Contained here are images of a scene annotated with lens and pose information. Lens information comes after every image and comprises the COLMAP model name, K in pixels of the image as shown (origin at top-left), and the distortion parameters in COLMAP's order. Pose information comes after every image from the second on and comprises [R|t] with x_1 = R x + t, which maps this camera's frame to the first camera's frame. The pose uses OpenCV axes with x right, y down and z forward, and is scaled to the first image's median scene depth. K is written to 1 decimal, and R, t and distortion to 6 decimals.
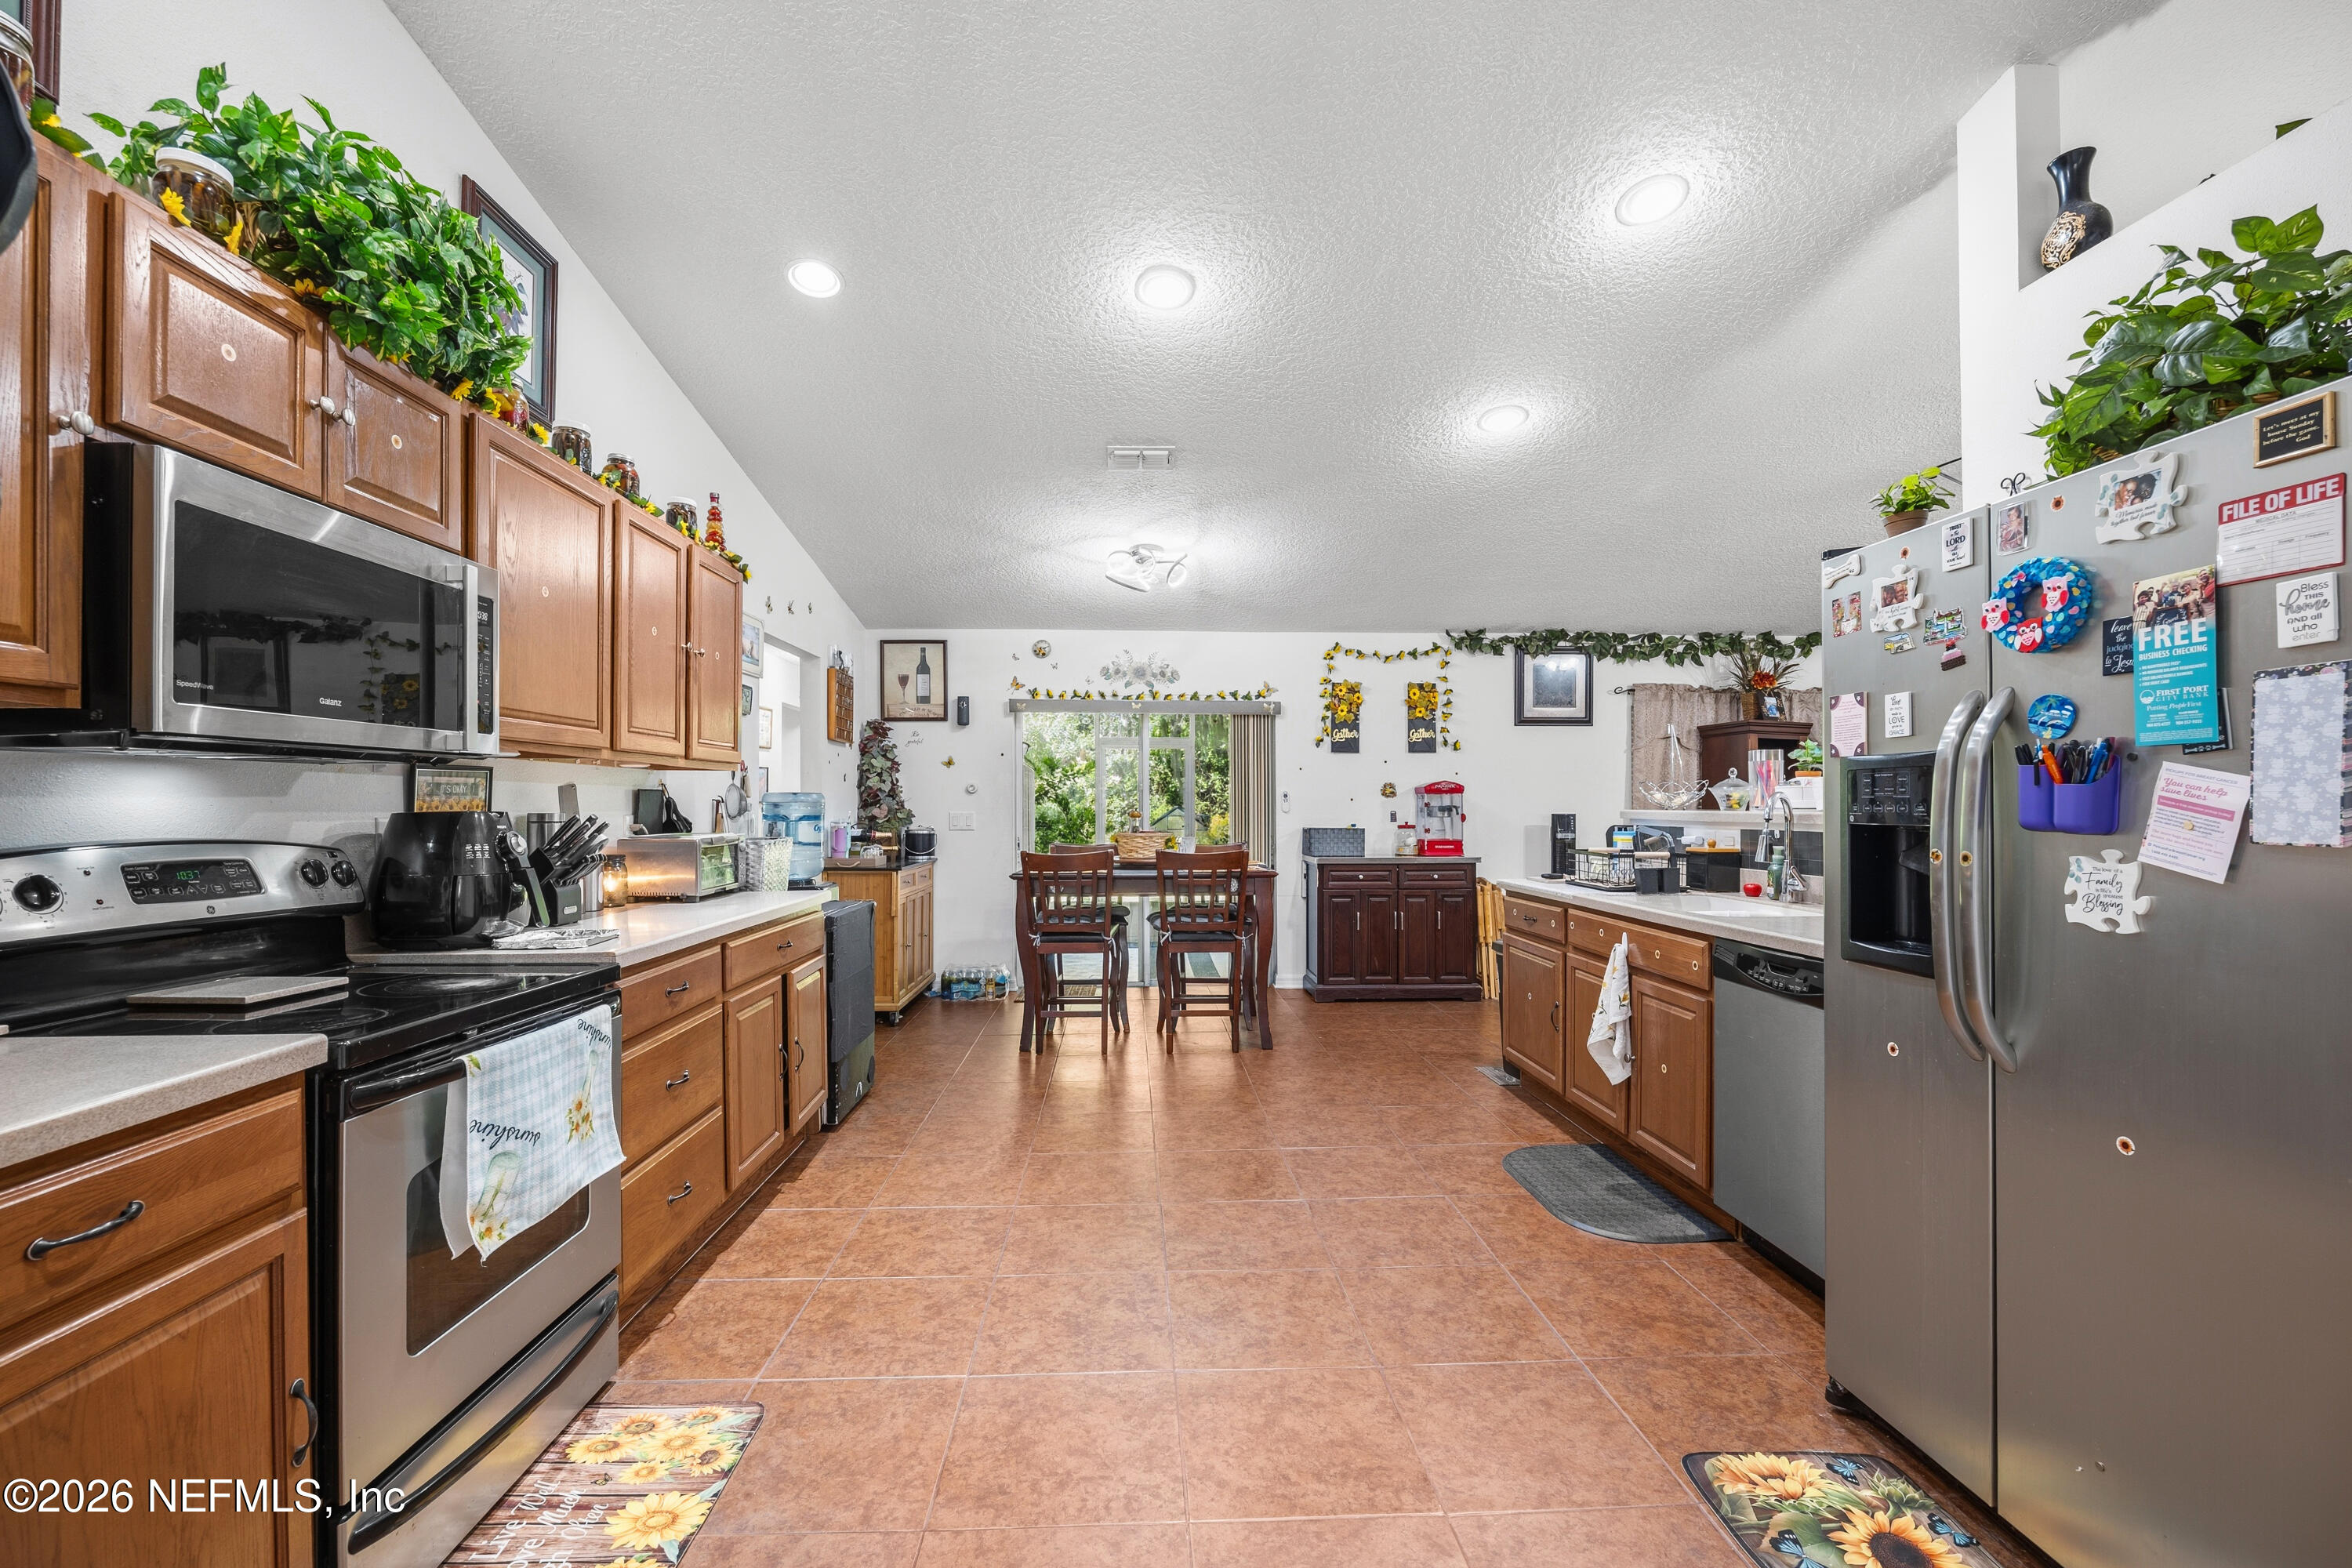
lens RADIAL K [[961.1, 0, 1164.9], [0, 961.1, 801.9], [0, 0, 1]] dist [-0.014666, 0.000752]
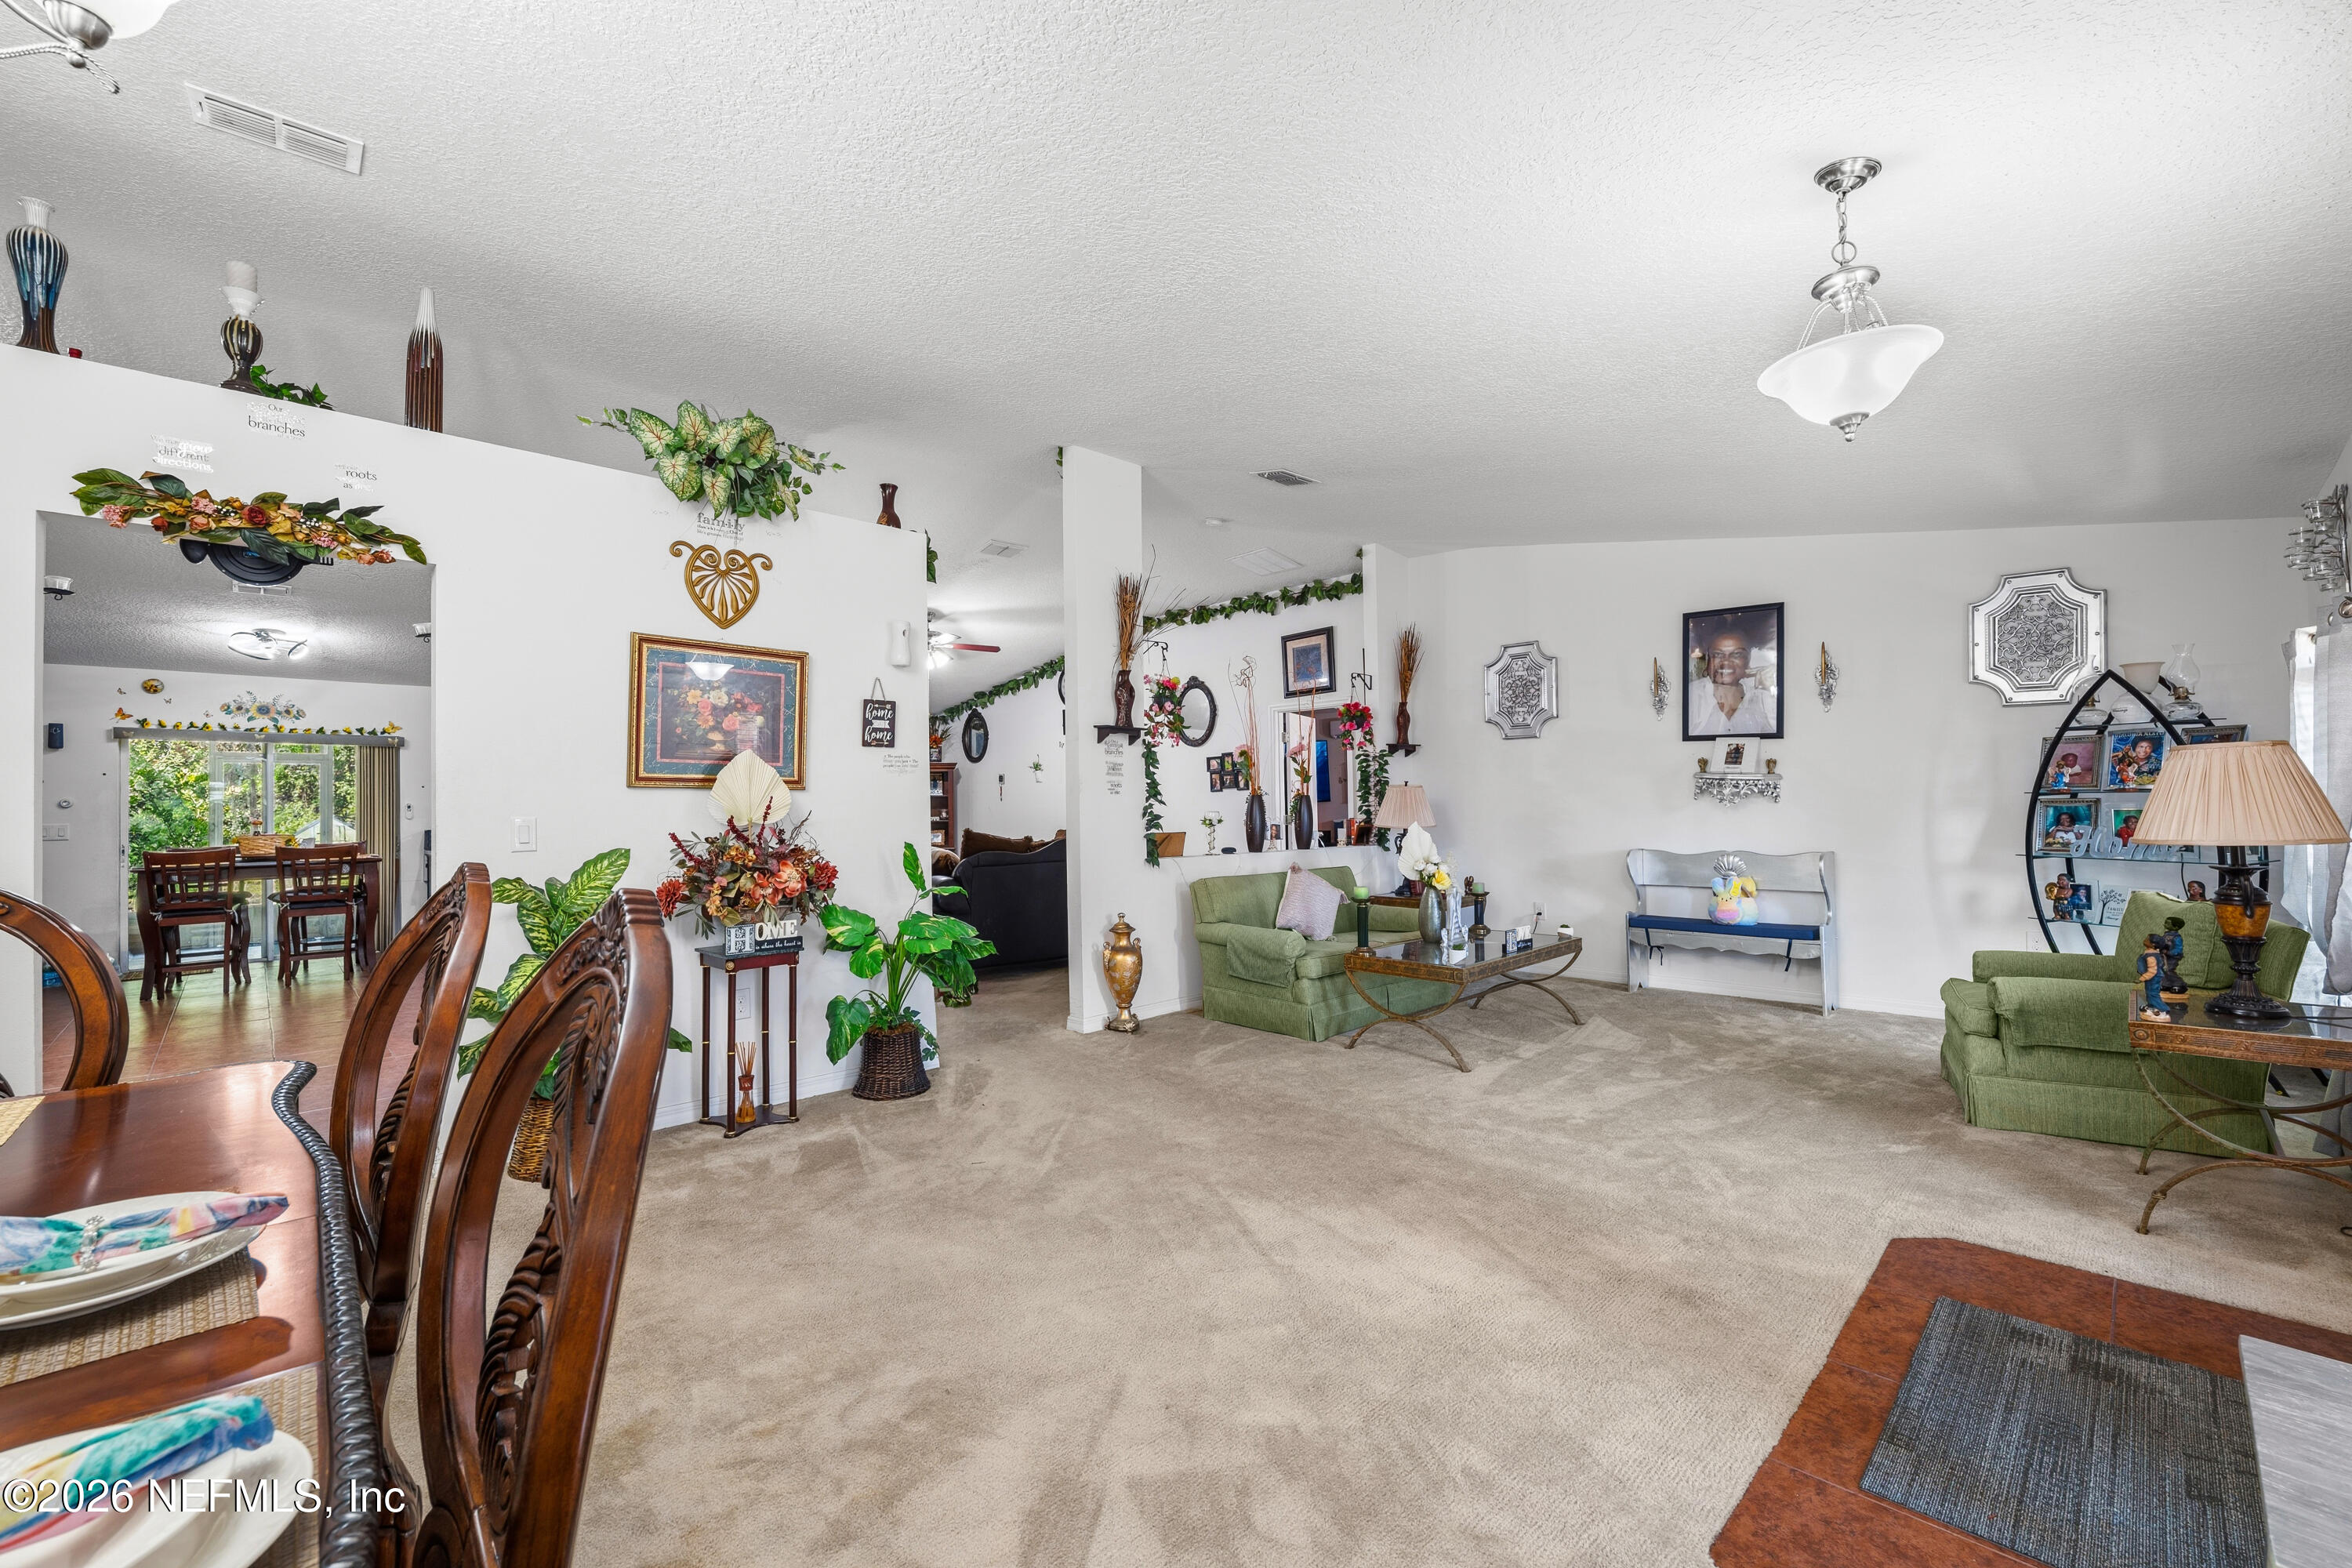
lens RADIAL K [[961.1, 0, 1168.2], [0, 961.1, 786.9], [0, 0, 1]] dist [-0.014666, 0.000752]
pose [[0.746599, 0.002336, 0.665270, 0.034633], [0.010277, 0.999834, -0.015043, -0.003912], [-0.665195, 0.018068, 0.746451, -0.771619]]
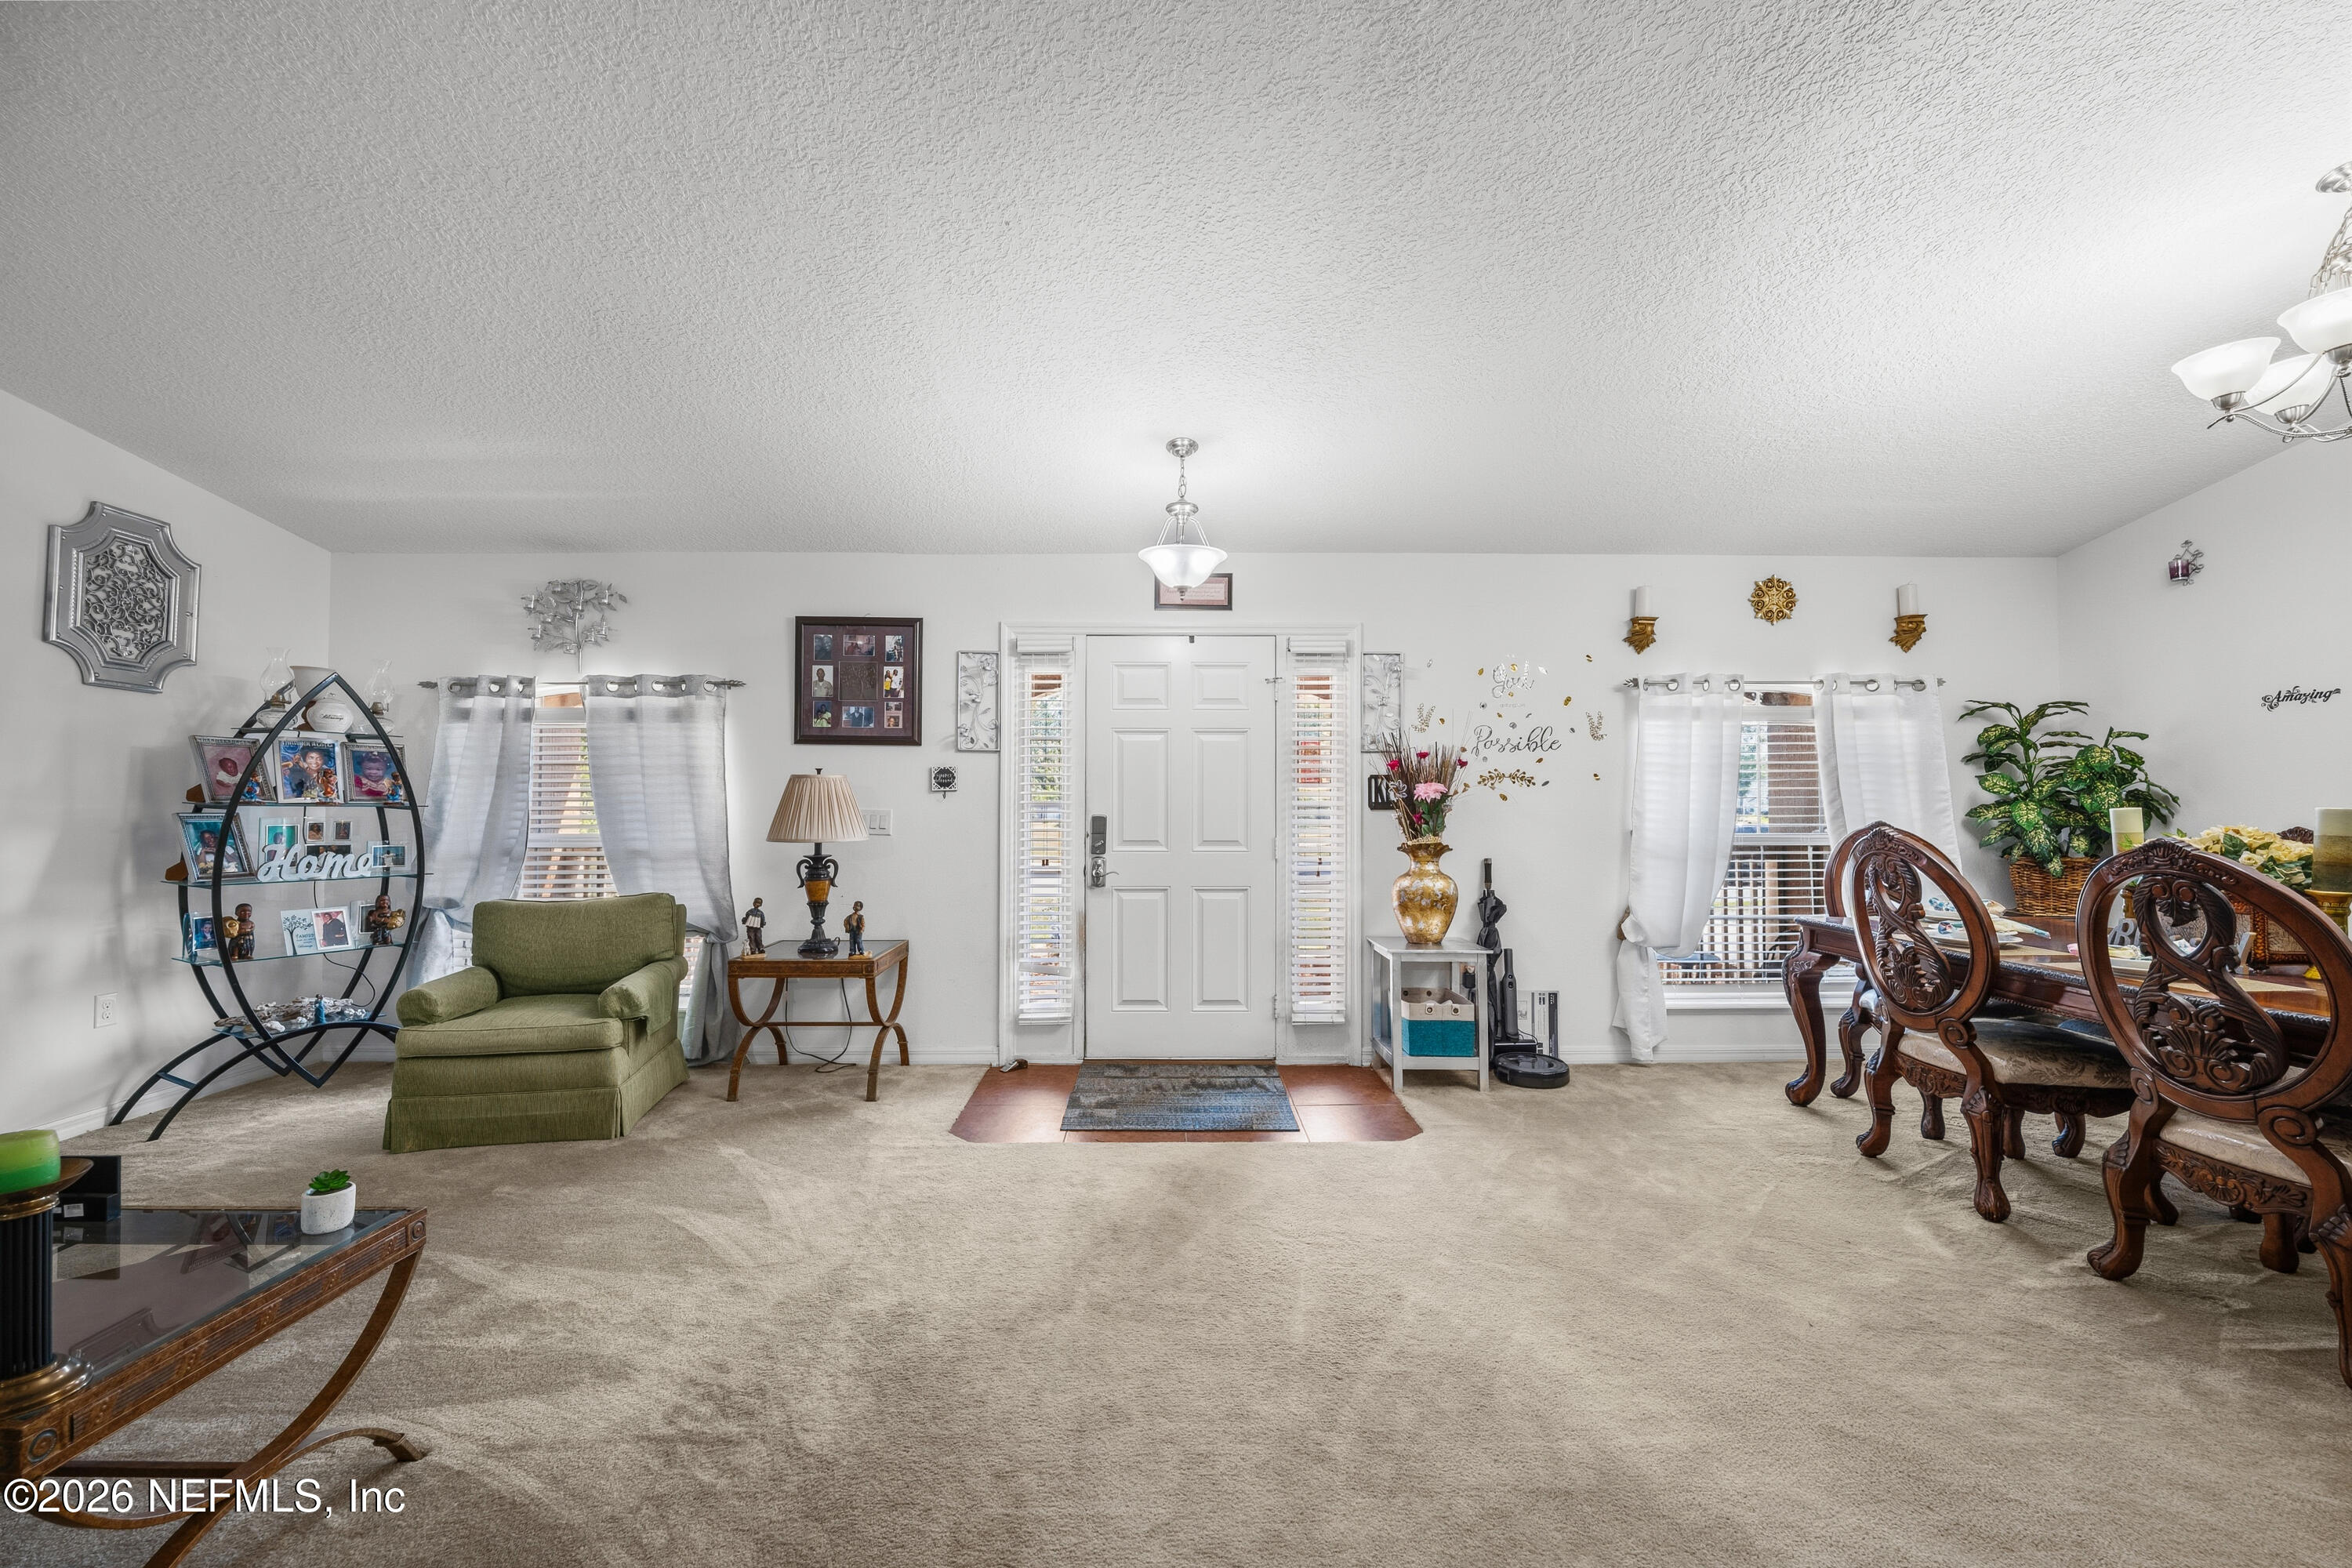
lens RADIAL K [[961.1, 0, 1177.8], [0, 961.1, 783.5], [0, 0, 1]] dist [-0.014666, 0.000752]
pose [[-0.999585, 0.000875, 0.028779, 0.435007], [0.000109, 0.999646, -0.026609, -0.001479], [-0.028792, -0.026595, -0.999232, -0.077129]]
